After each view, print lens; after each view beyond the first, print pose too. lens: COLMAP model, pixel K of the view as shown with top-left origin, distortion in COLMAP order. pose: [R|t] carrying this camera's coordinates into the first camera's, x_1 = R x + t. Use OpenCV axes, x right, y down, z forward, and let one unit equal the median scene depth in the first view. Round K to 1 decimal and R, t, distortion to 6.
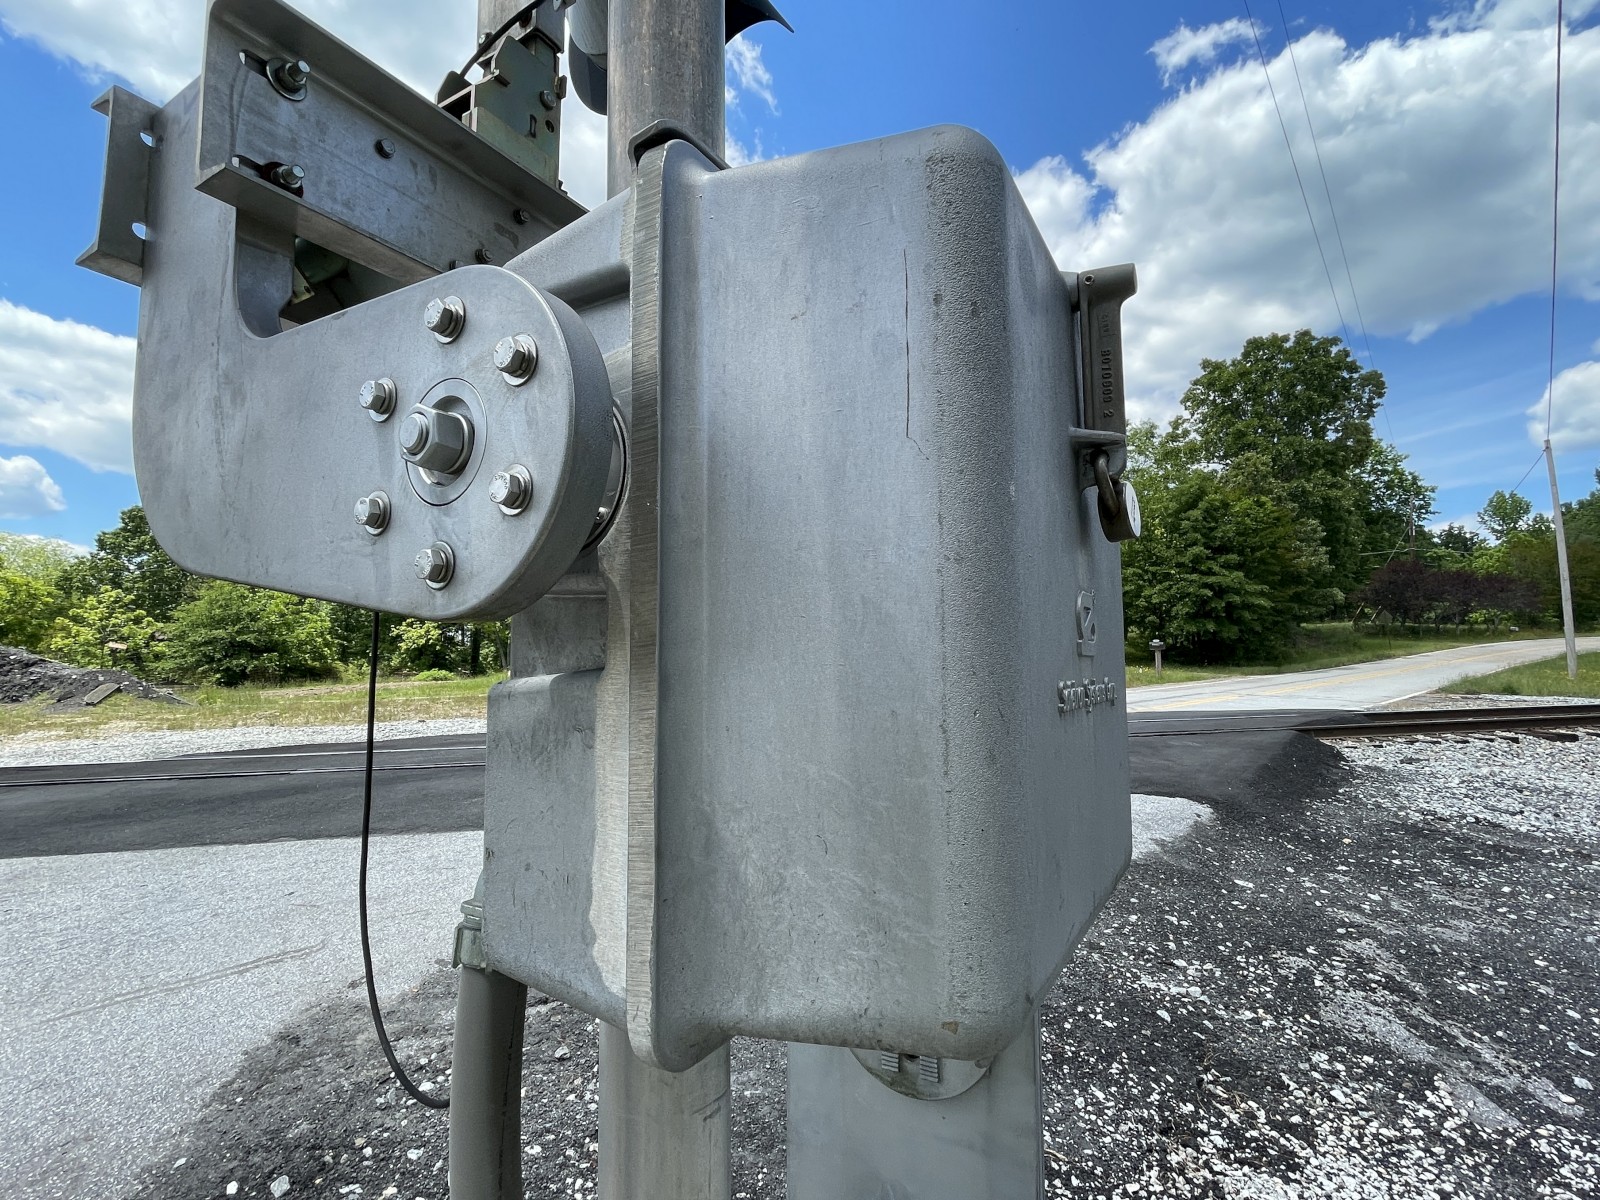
lens RADIAL K [[764.8, 0, 814.4], [0, 764.8, 605.5], [0, 0, 1]] dist [0.001855, -0.003703]
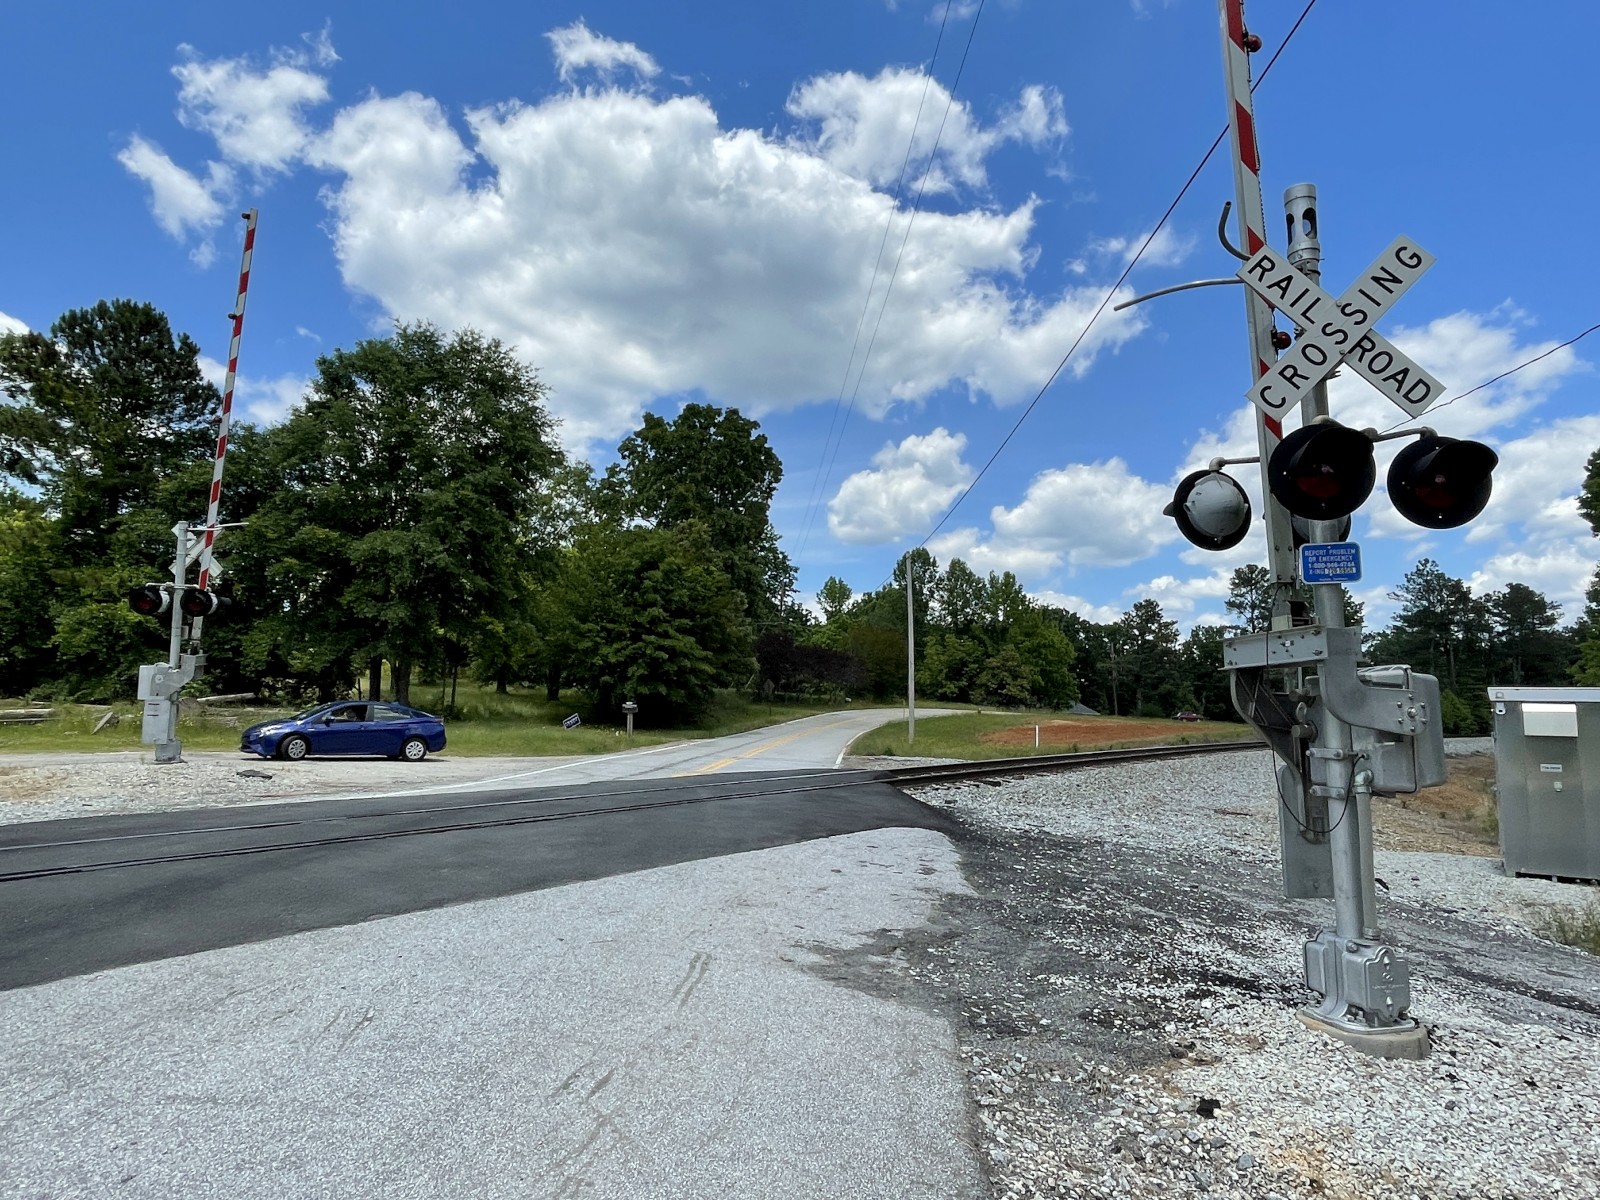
lens RADIAL K [[944.7, 0, 805.0], [0, 944.7, 601.0], [0, 0, 1]] dist [-0.009015, -0.000621]
pose [[0.737110, 0.098406, 0.668570, -0.128219], [-0.061510, 0.995004, -0.078638, -0.001472], [-0.672968, 0.016841, 0.739480, -0.021006]]
